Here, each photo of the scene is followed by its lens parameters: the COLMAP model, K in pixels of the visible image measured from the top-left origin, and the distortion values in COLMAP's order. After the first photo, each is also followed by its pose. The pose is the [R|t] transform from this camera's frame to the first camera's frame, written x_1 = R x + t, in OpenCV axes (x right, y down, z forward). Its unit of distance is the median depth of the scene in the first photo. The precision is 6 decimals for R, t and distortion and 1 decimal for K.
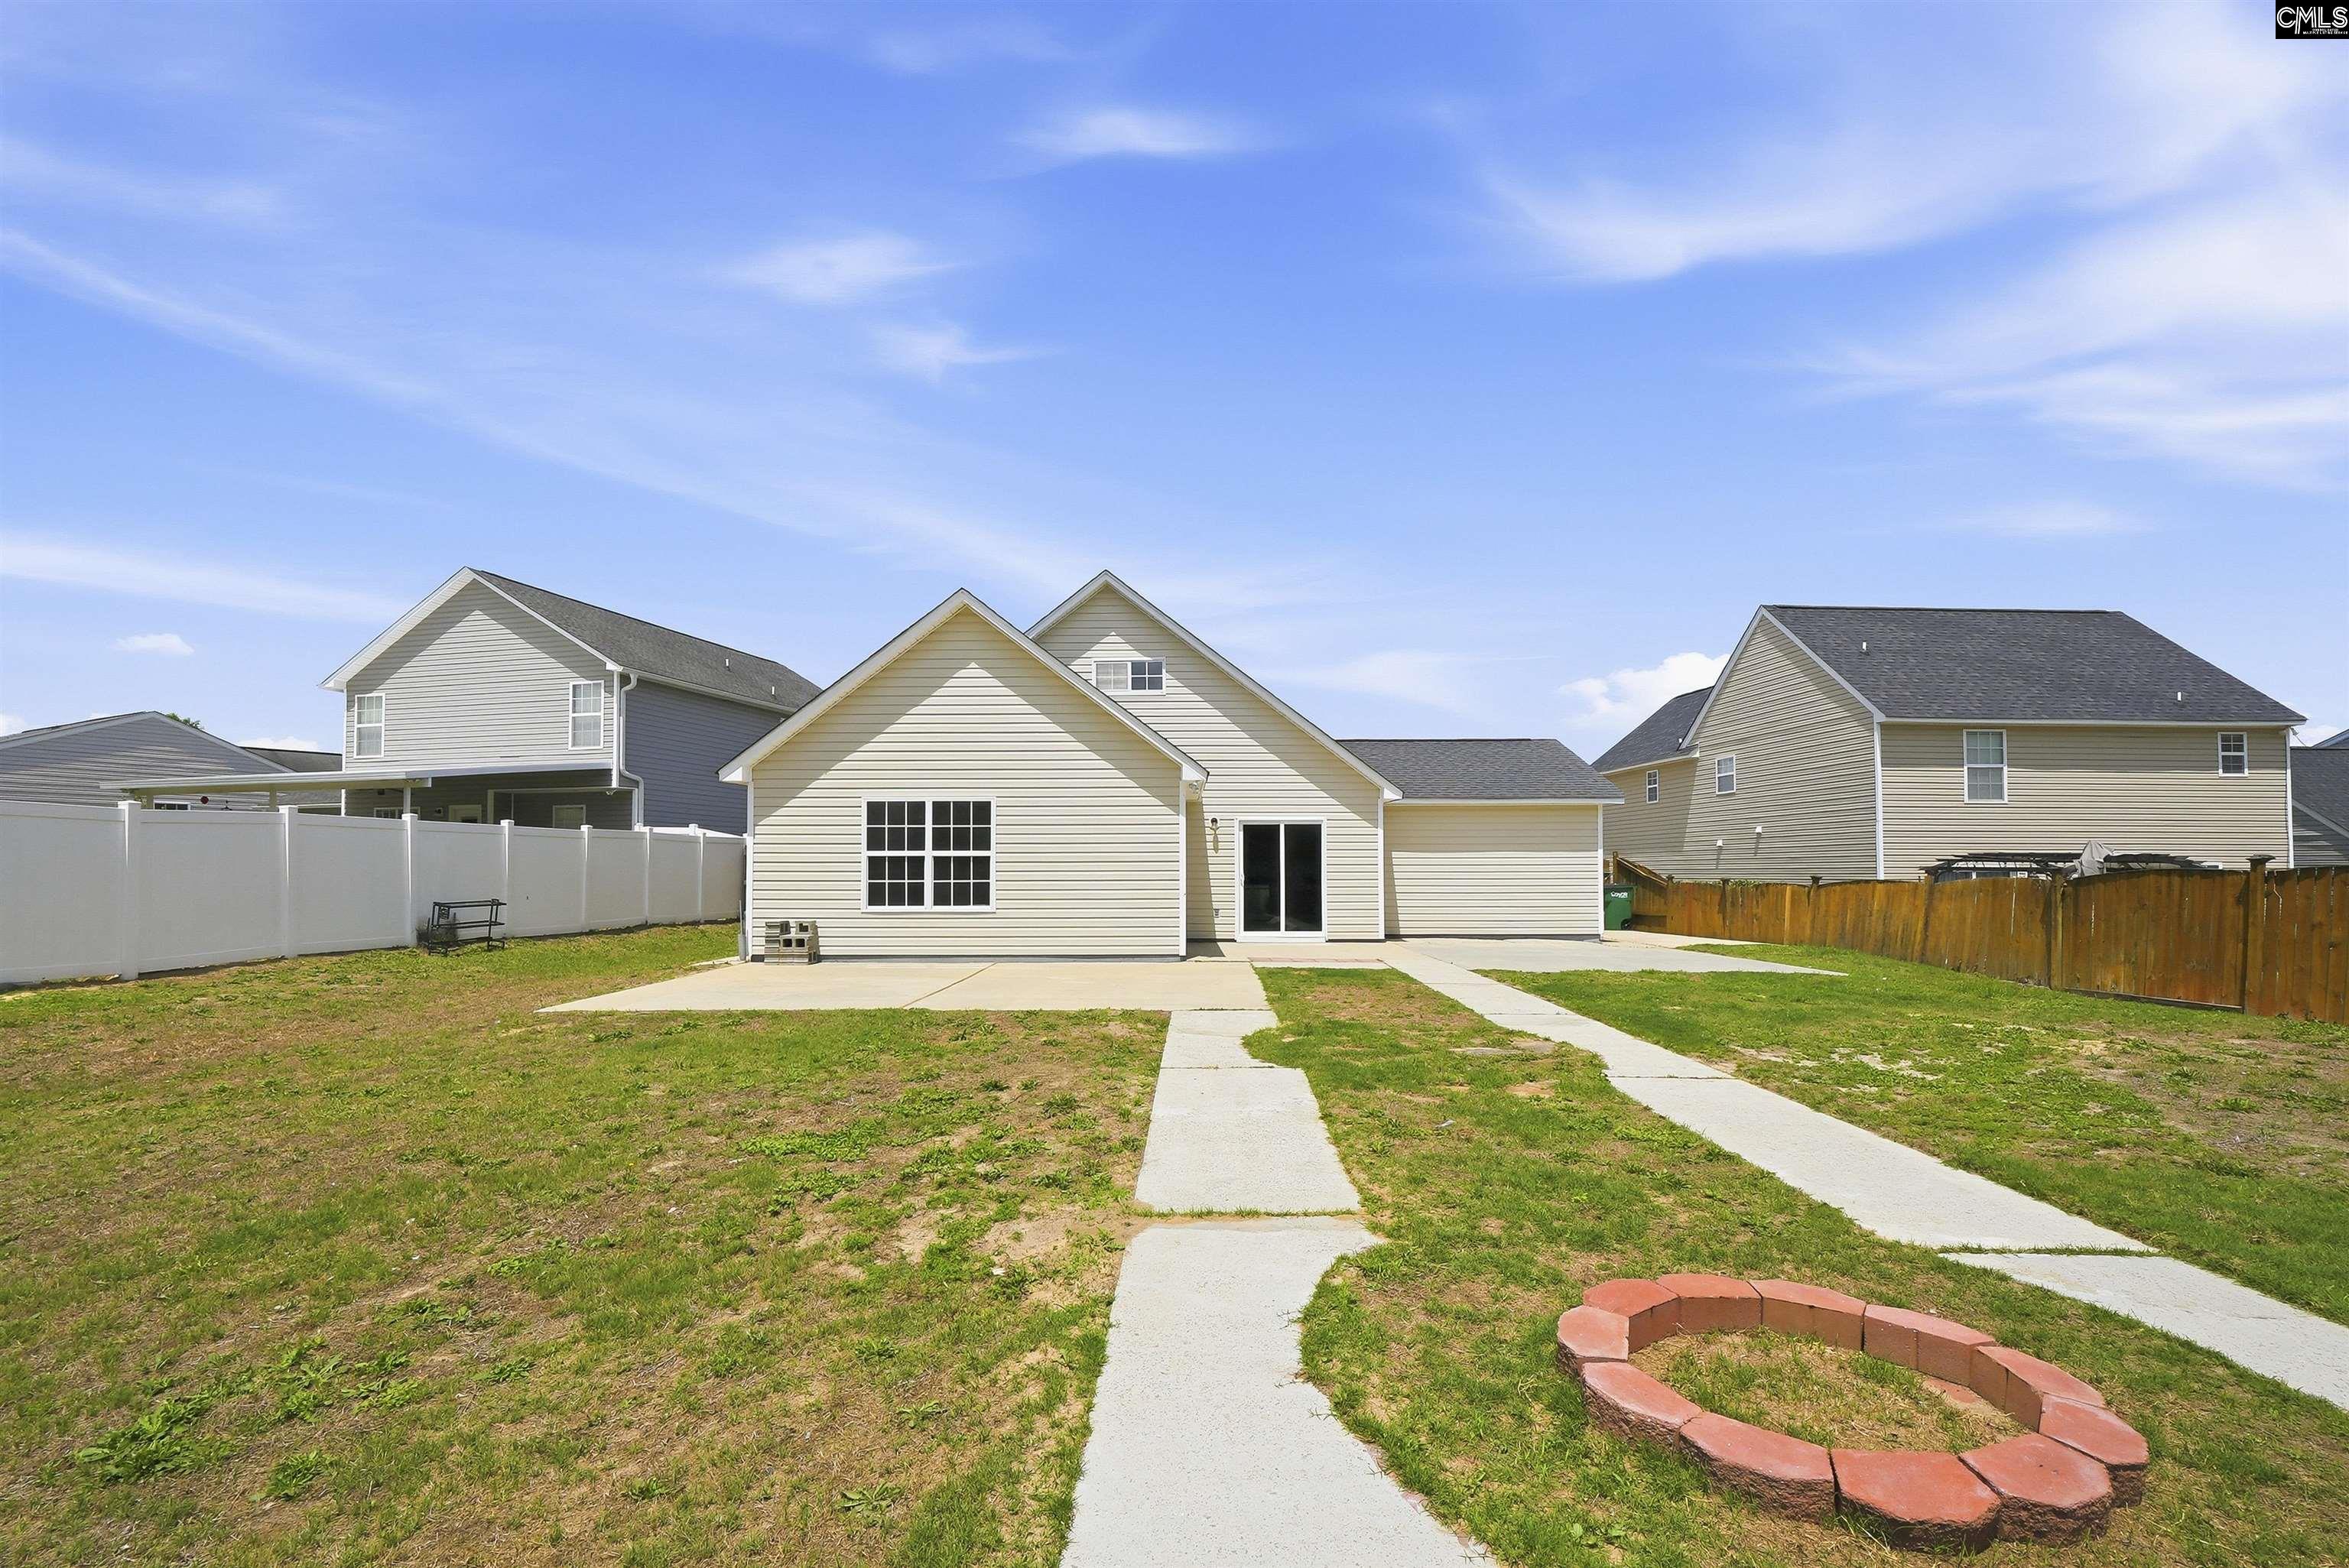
lens RADIAL K [[1035.5, 0, 1174.5], [0, 1035.5, 784.0], [0, 0, 1]] dist [-0.001352, -0.000144]
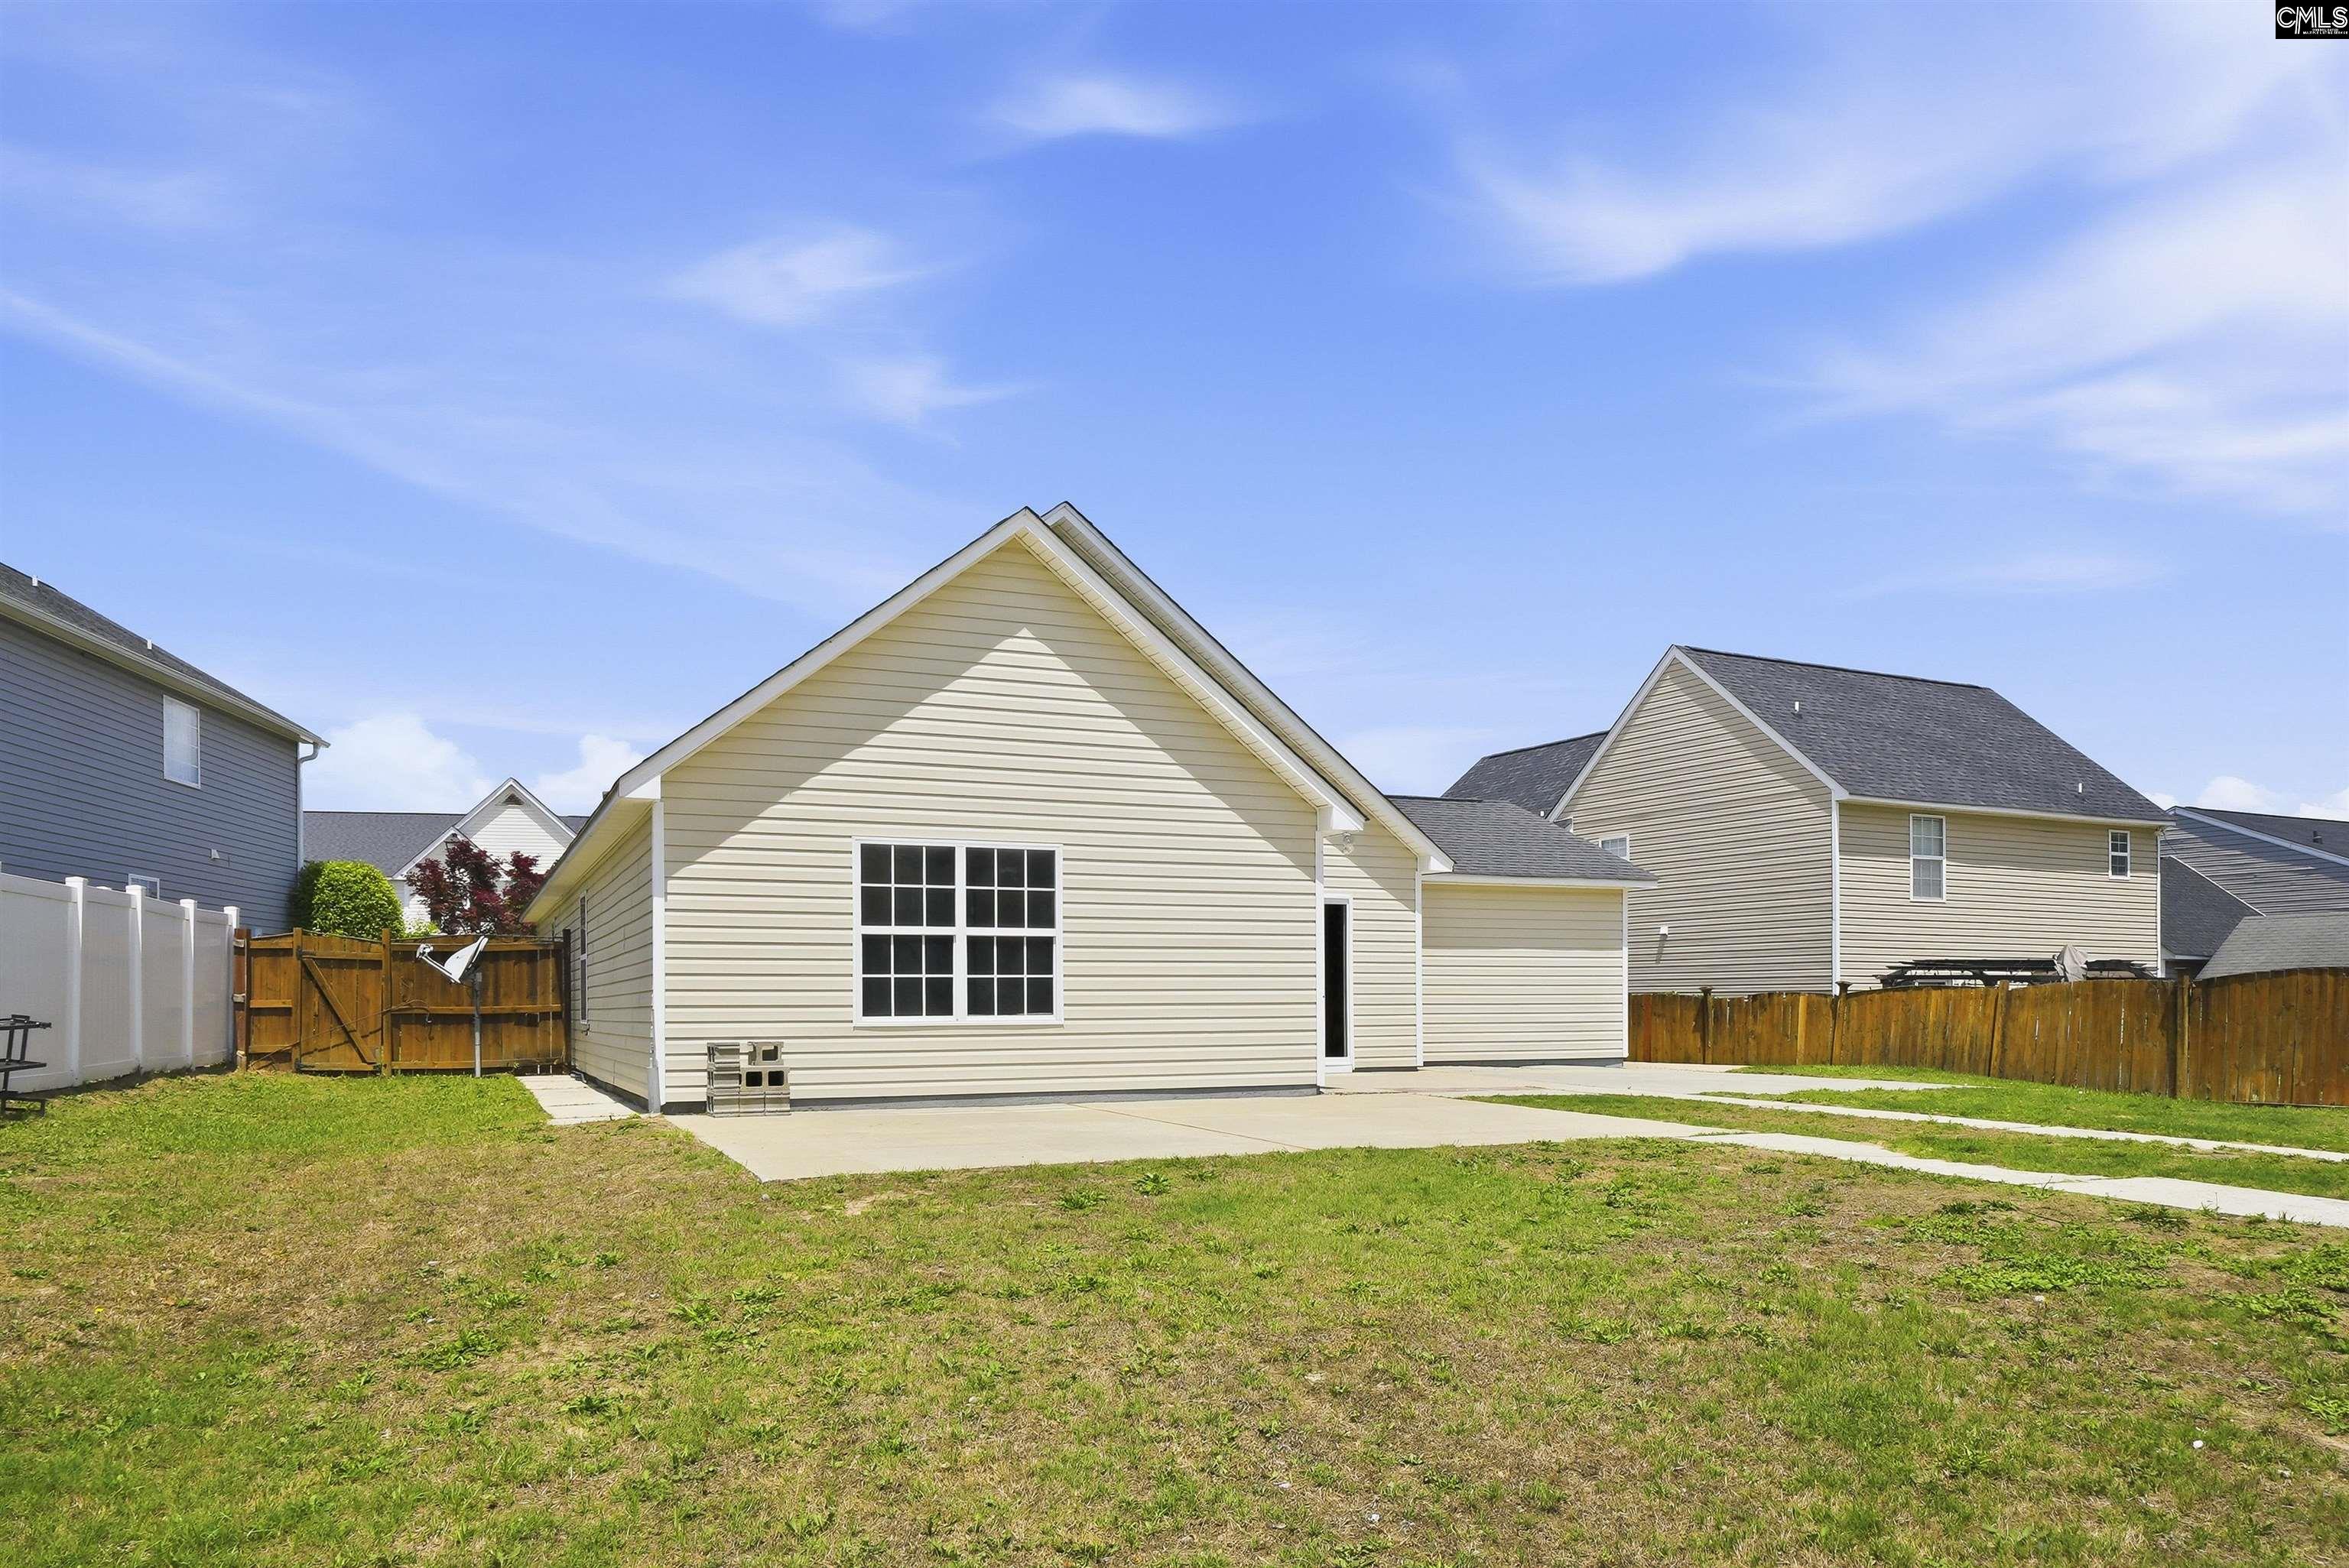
lens RADIAL K [[1611.4, 0, 1184.9], [0, 1611.4, 895.8], [0, 0, 1]] dist [0.000483, 0.096373]
pose [[0.910044, 0.025107, 0.413750, -0.450610], [-0.032293, 0.999424, 0.010384, 0.027551], [-0.413251, -0.022811, 0.910331, 0.058140]]
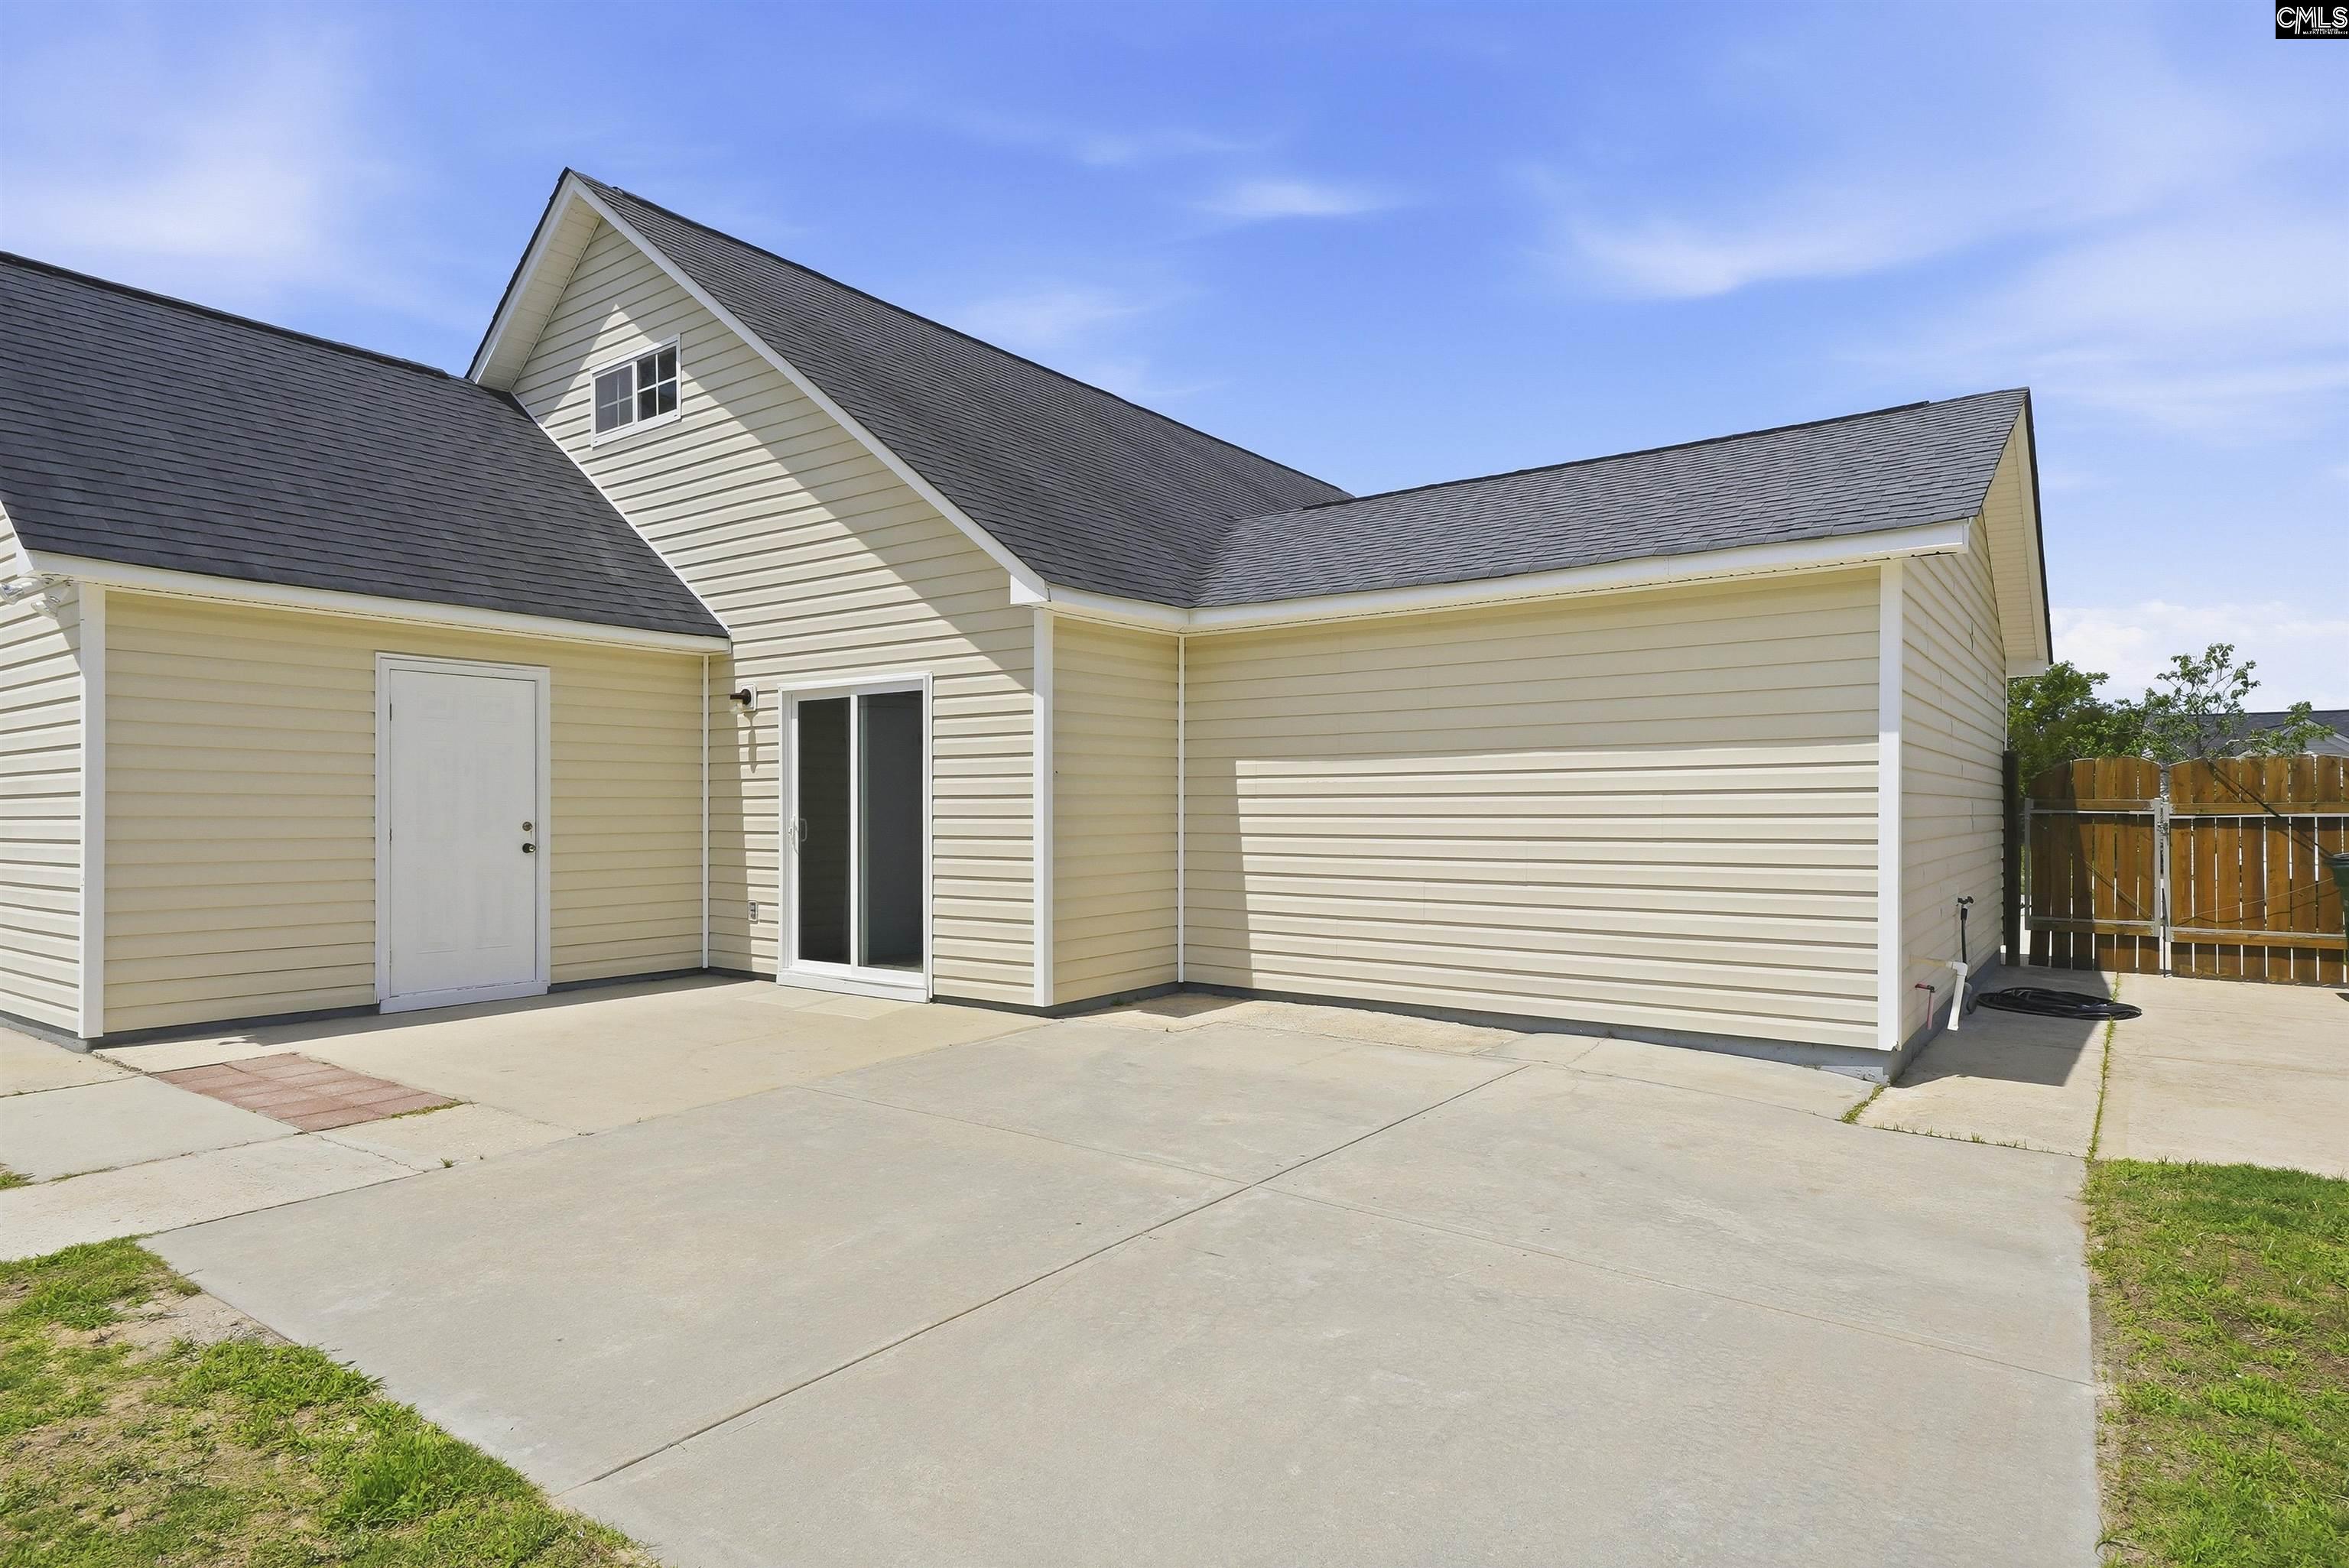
lens RADIAL K [[1275.1, 0, 1174.5], [0, 1275.1, 784.0], [0, 0, 1]] dist [0.023494, -0.000700]
pose [[0.810222, -0.012655, -0.585987, 0.539270], [0.051359, 0.997454, 0.049471, 0.060061], [0.583869, -0.070178, 0.808809, 0.744094]]
